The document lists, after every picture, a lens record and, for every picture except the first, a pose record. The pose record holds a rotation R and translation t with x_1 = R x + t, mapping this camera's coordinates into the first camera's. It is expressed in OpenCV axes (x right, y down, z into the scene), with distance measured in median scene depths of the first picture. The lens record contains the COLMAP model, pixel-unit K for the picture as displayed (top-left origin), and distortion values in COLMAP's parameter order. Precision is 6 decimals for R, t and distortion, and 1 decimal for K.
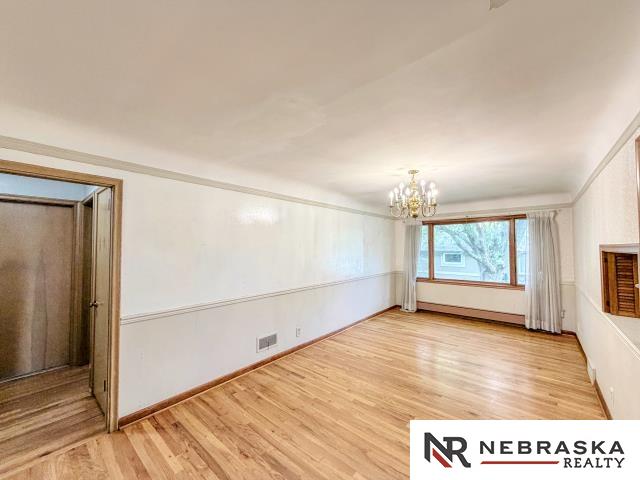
lens RADIAL K [[255.4, 0, 318.0], [0, 255.4, 240.3], [0, 0, 1]] dist [0.002256, 0.000001]
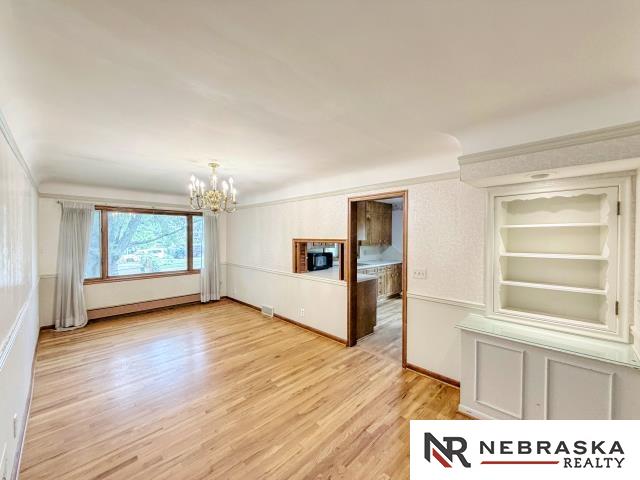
lens RADIAL K [[255.4, 0, 318.0], [0, 255.4, 240.2], [0, 0, 1]] dist [0.002256, 0.000001]
pose [[0.066566, -0.009922, 0.997733, -0.393346], [-0.032245, 0.999407, 0.012090, -0.000076], [-0.997261, -0.032976, 0.066206, 0.341823]]
